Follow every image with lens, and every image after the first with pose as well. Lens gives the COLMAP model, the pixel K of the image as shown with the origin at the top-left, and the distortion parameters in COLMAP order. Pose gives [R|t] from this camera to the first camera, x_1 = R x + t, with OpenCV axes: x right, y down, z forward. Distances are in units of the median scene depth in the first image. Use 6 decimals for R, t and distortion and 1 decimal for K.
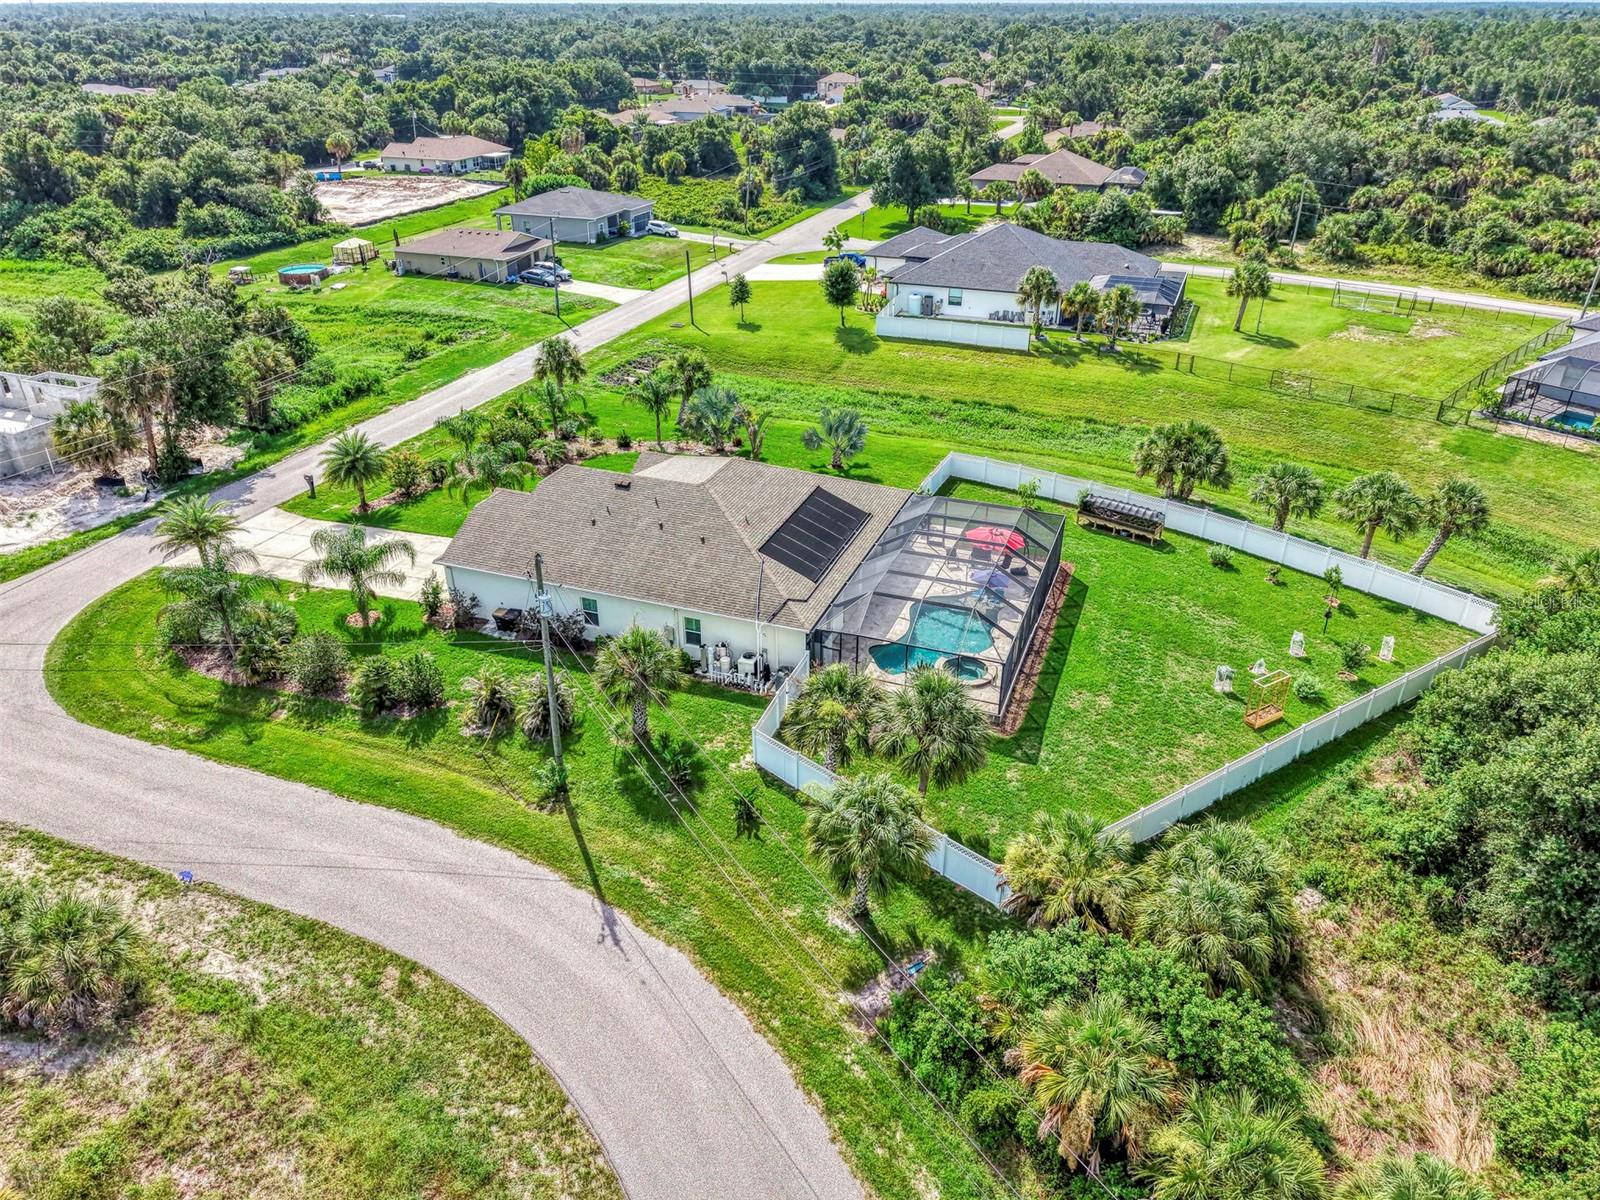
lens RADIAL K [[1085.6, 0, 796.3], [0, 1085.6, 601.3], [0, 0, 1]] dist [0.062326, -0.087263]
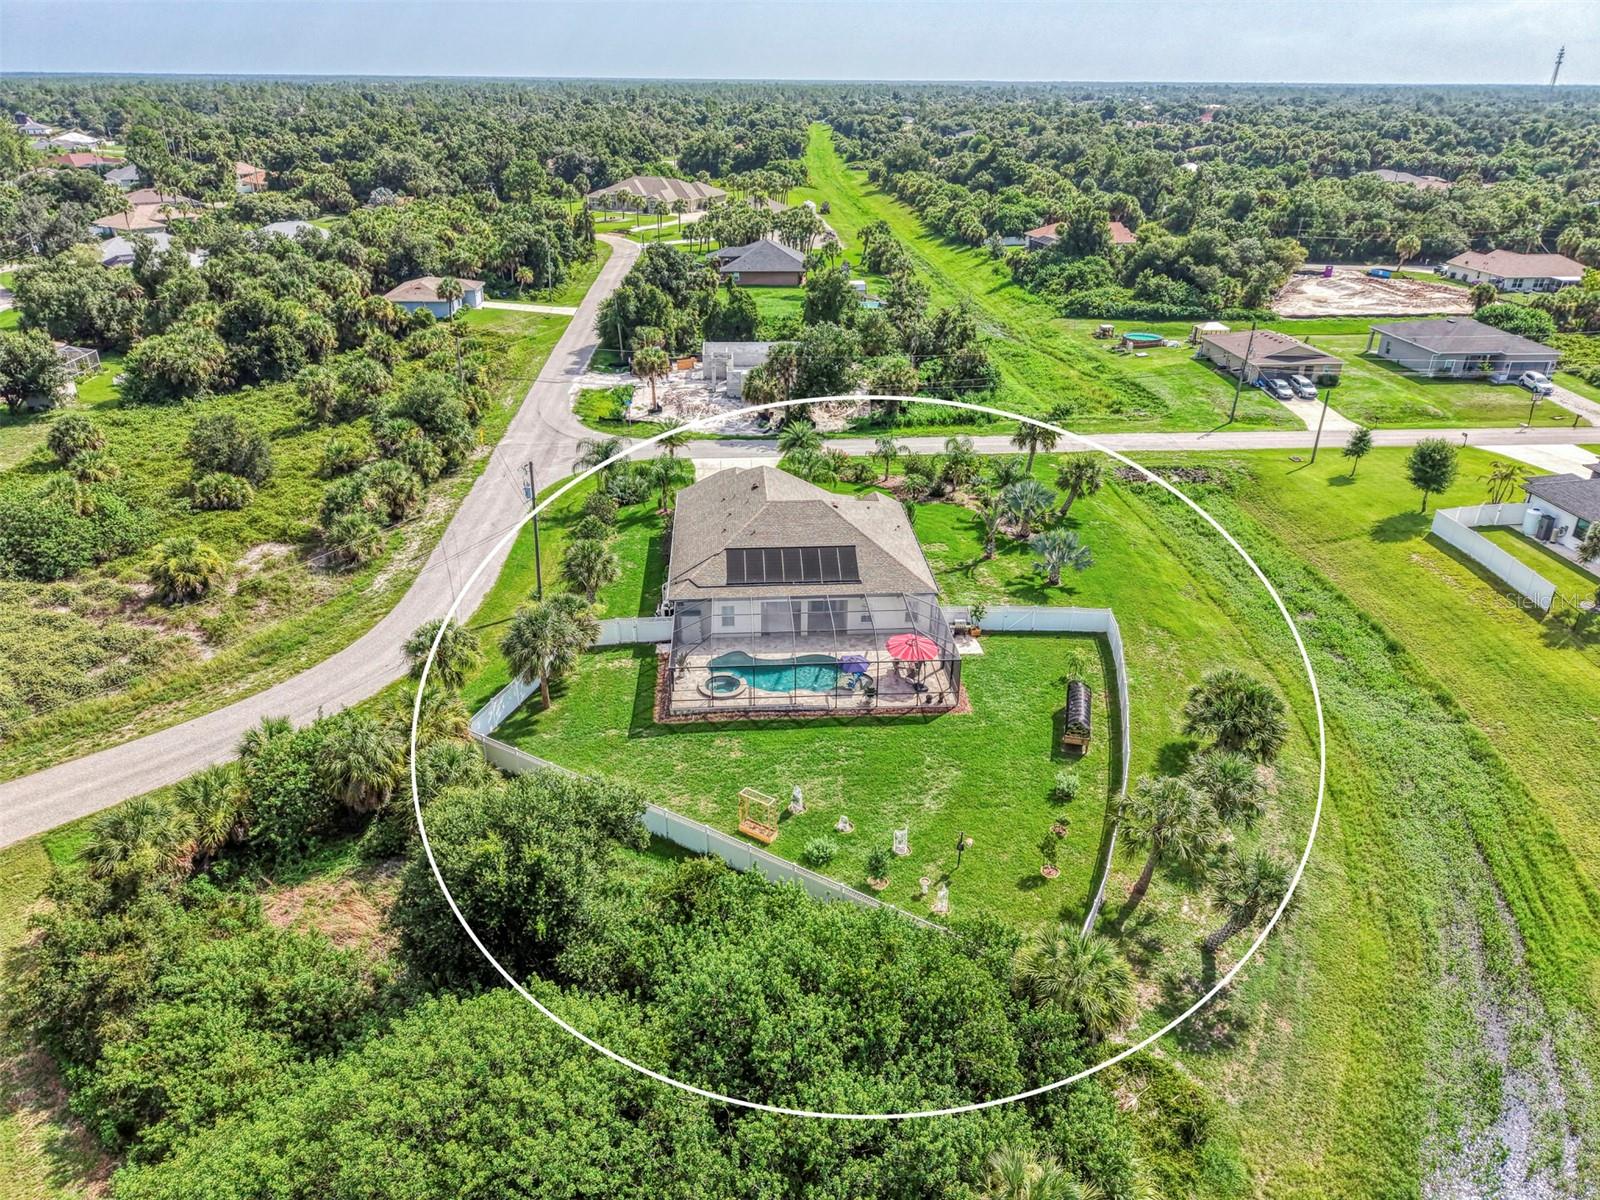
lens RADIAL K [[1071.6, 0, 800.0], [0, 1071.6, 600.0], [0, 0, 1]] dist [0.009738, 0.002722]
pose [[0.423623, 0.399676, -0.812898, 0.851455], [-0.440669, 0.874979, 0.200555, -0.228094], [0.791425, 0.273259, 0.546786, 0.268011]]
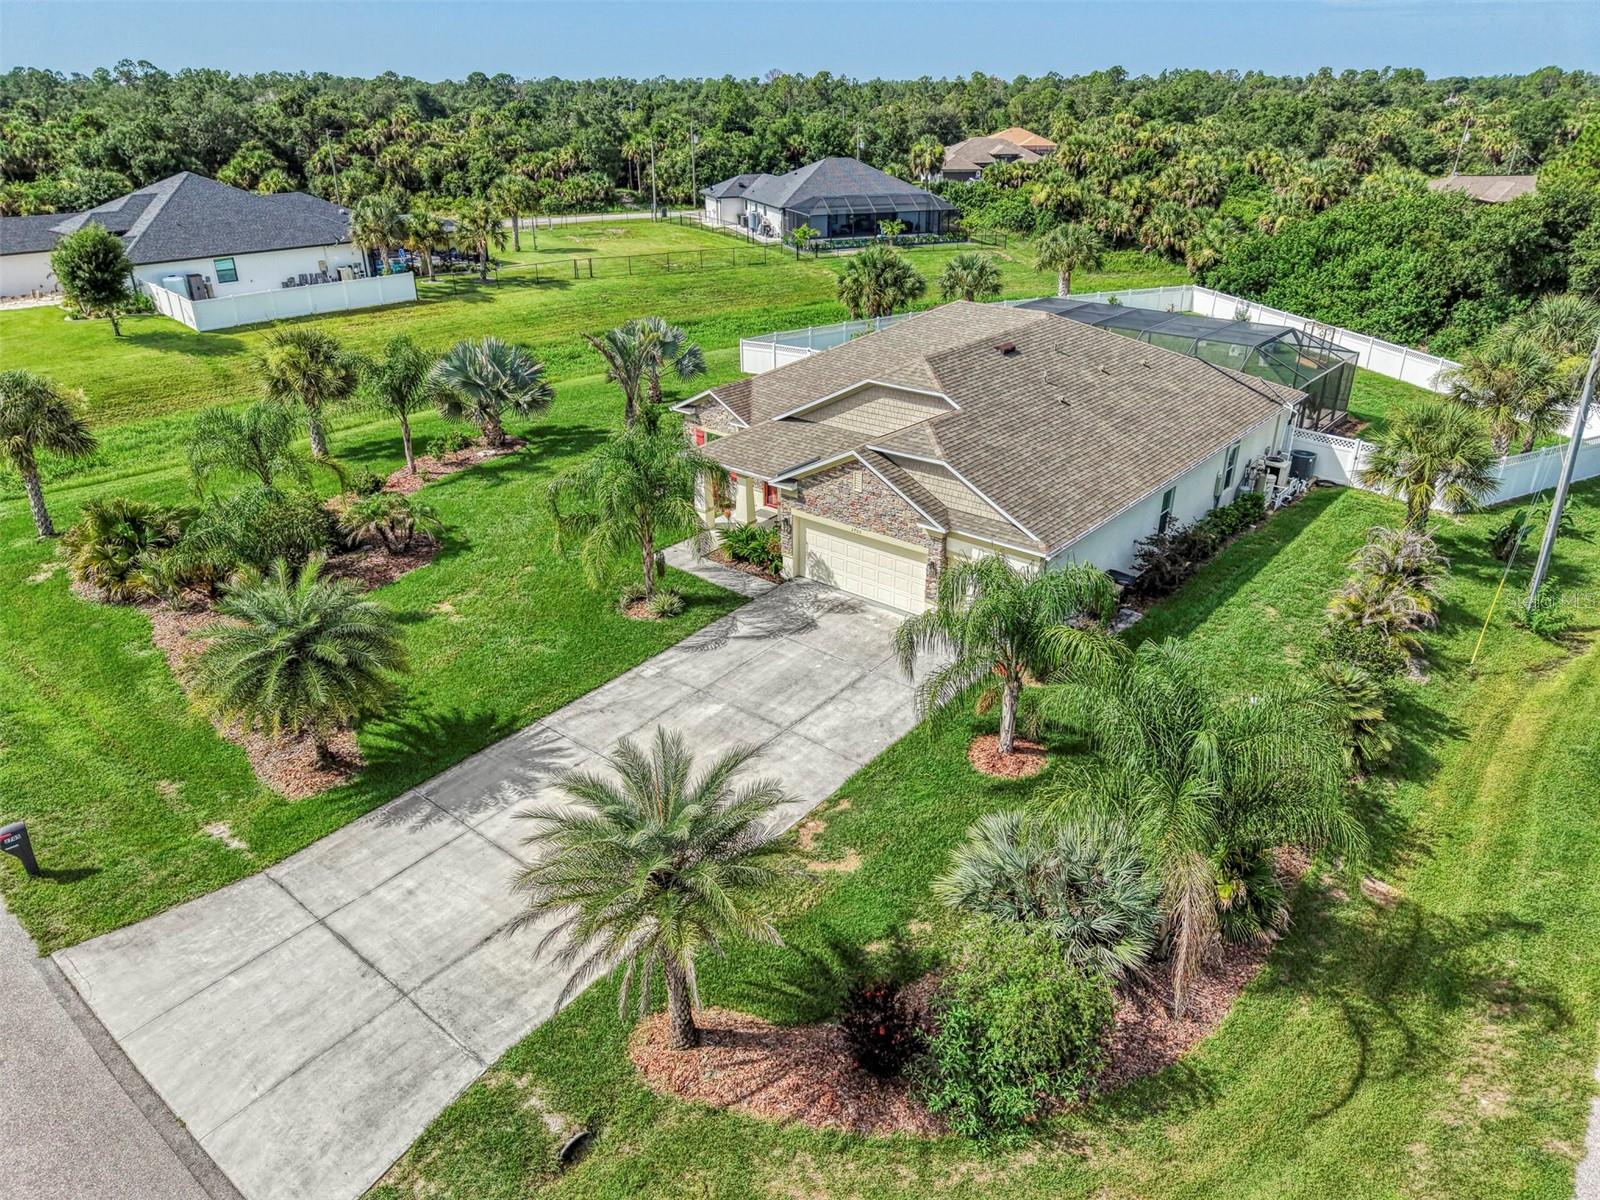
lens RADIAL K [[1075.6, 0, 792.1], [0, 1075.6, 601.0], [0, 0, 1]] dist [0.012689, -0.001445]
pose [[0.328641, -0.405816, 0.852824, -0.634232], [0.453639, 0.859825, 0.234335, -0.149154], [-0.828376, 0.309862, 0.466668, 0.698396]]
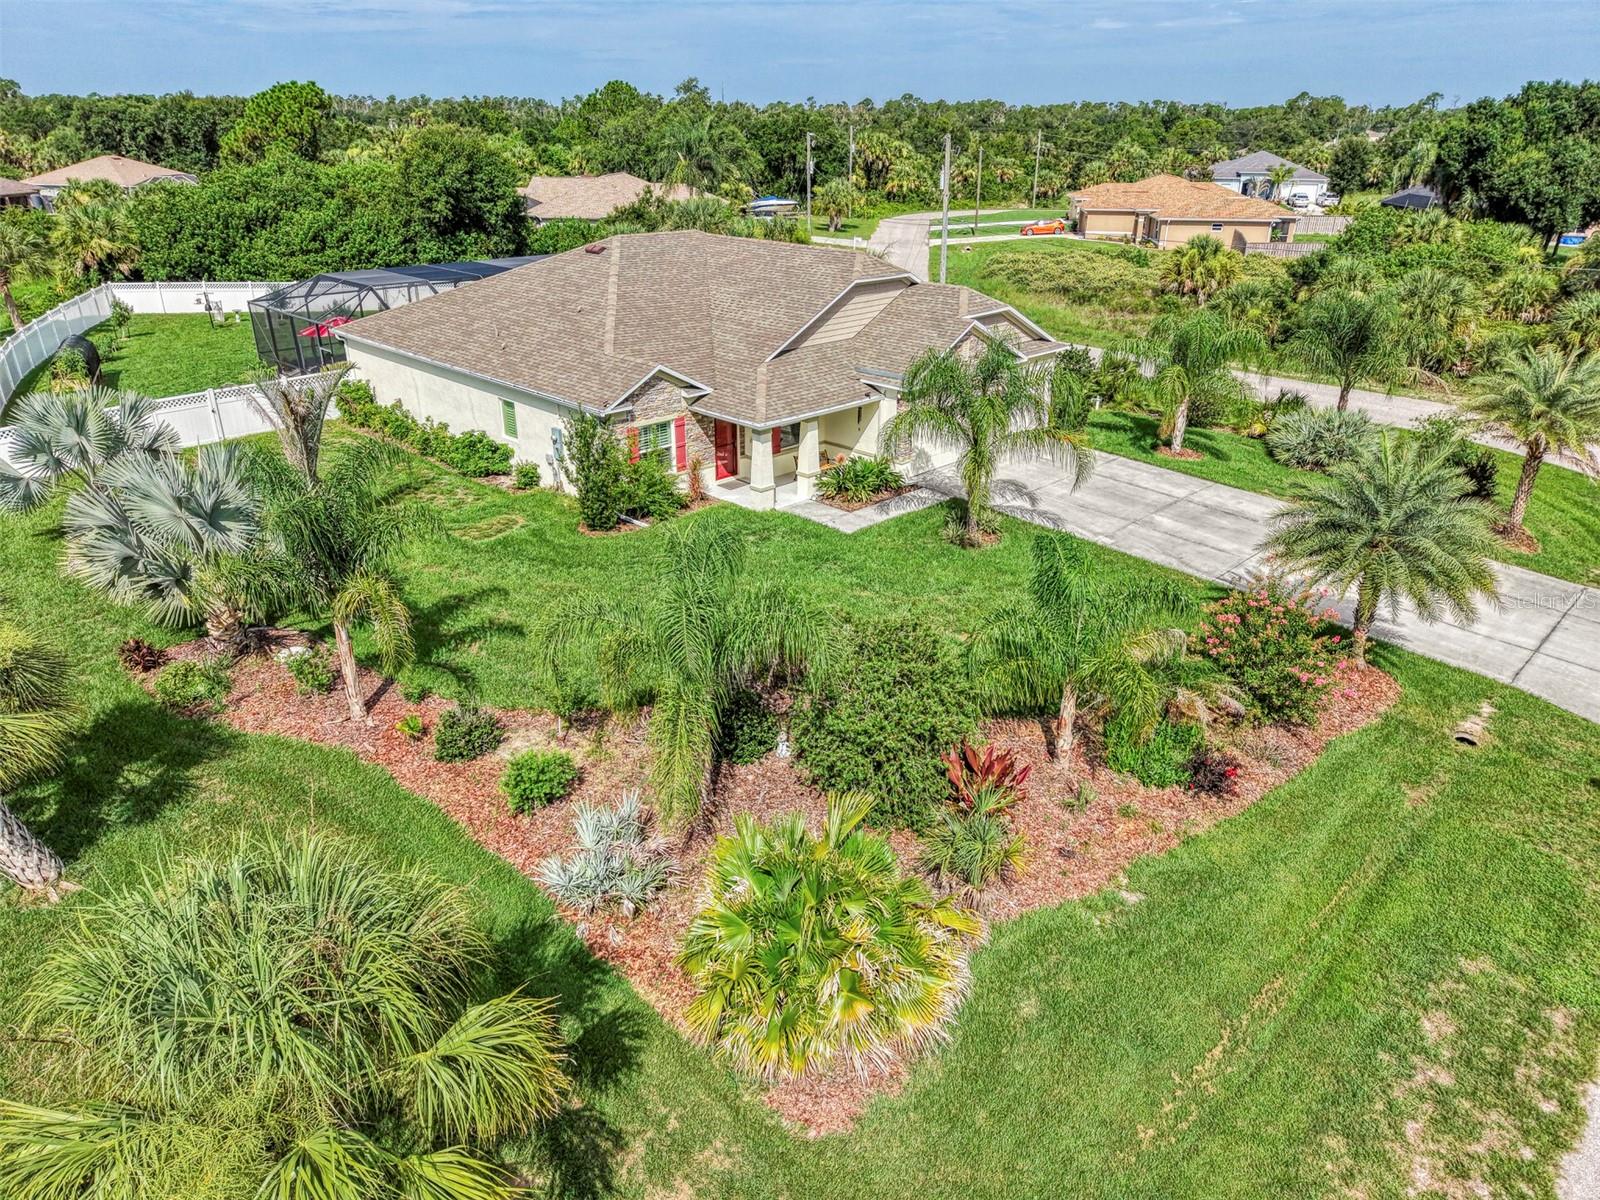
lens RADIAL K [[1084.3, 0, 806.1], [0, 1084.3, 595.7], [0, 0, 1]] dist [0.035167, -0.025808]
pose [[-0.920277, -0.161914, 0.356193, -0.360208], [0.181525, 0.629774, 0.755270, -0.393209], [-0.346610, 0.759716, -0.550176, 1.246147]]
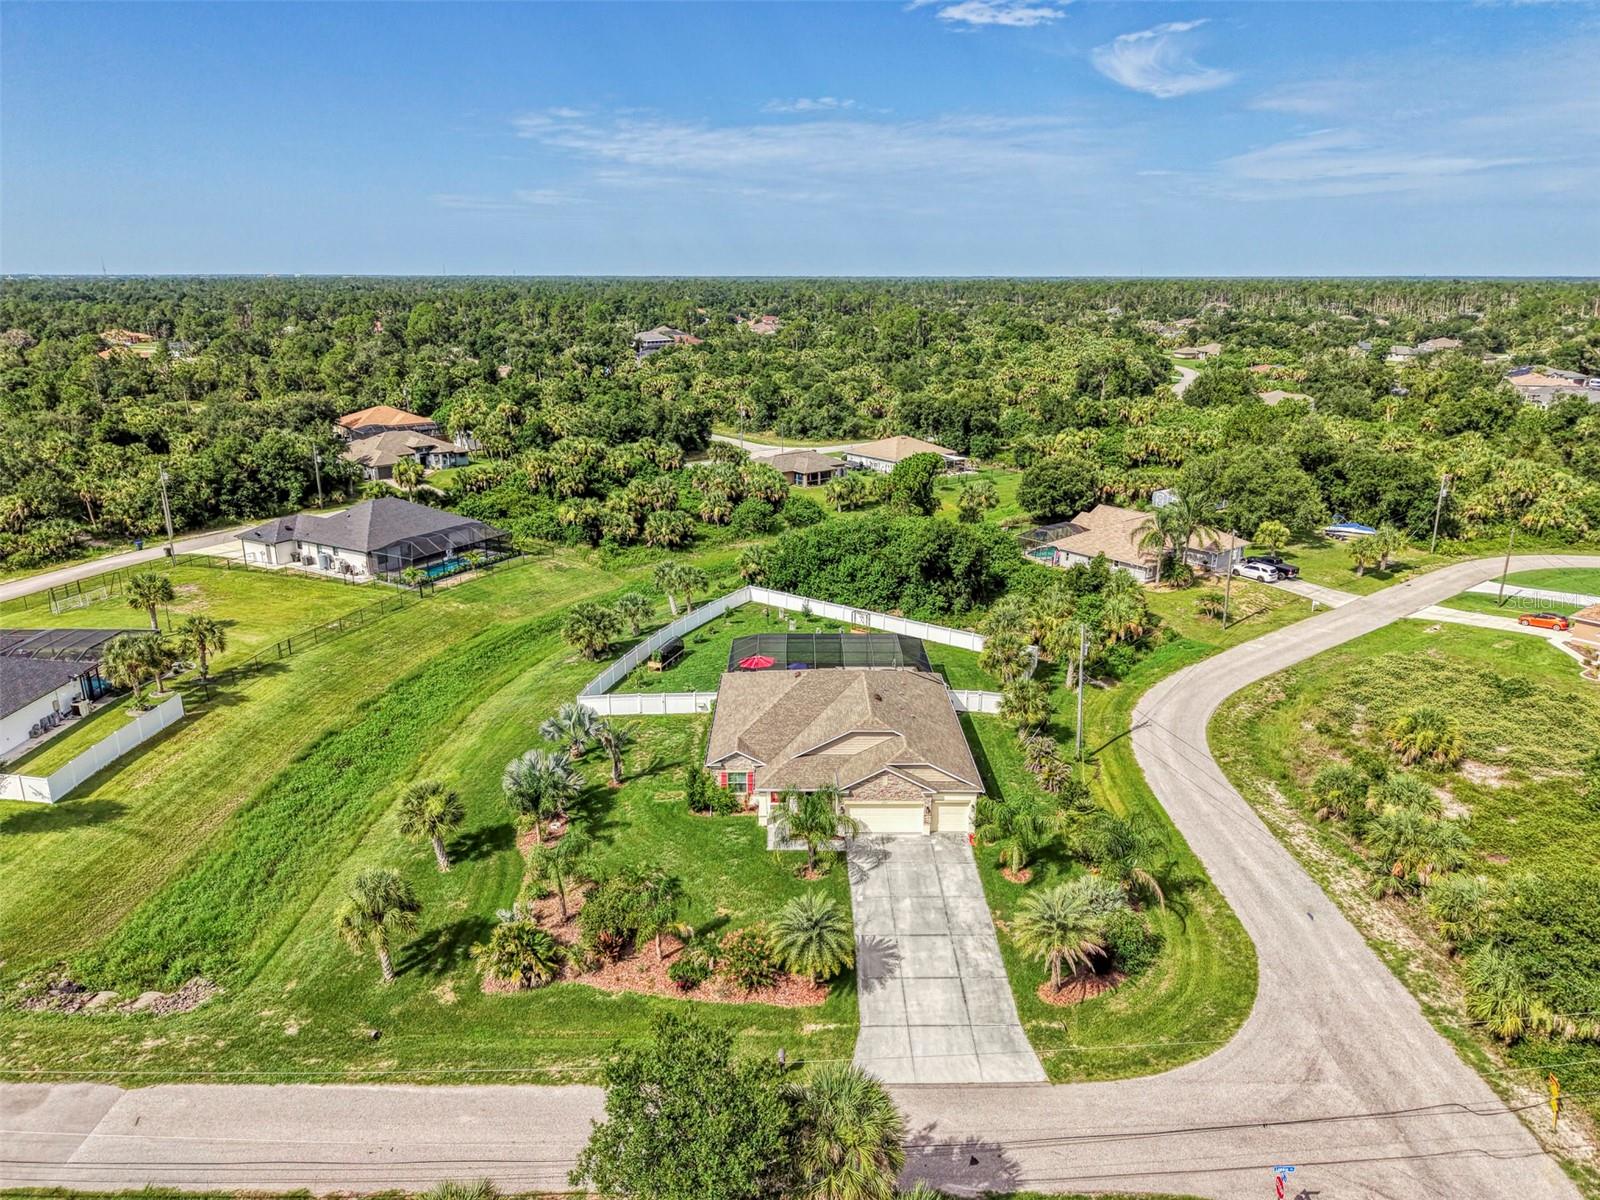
lens RADIAL K [[1085.6, 0, 796.3], [0, 1085.6, 601.3], [0, 0, 1]] dist [0.062326, -0.087263]
pose [[-0.363271, -0.269041, 0.891993, -1.022895], [0.447264, 0.789506, 0.420281, -0.644234], [-0.817306, 0.551632, -0.166472, 1.002458]]
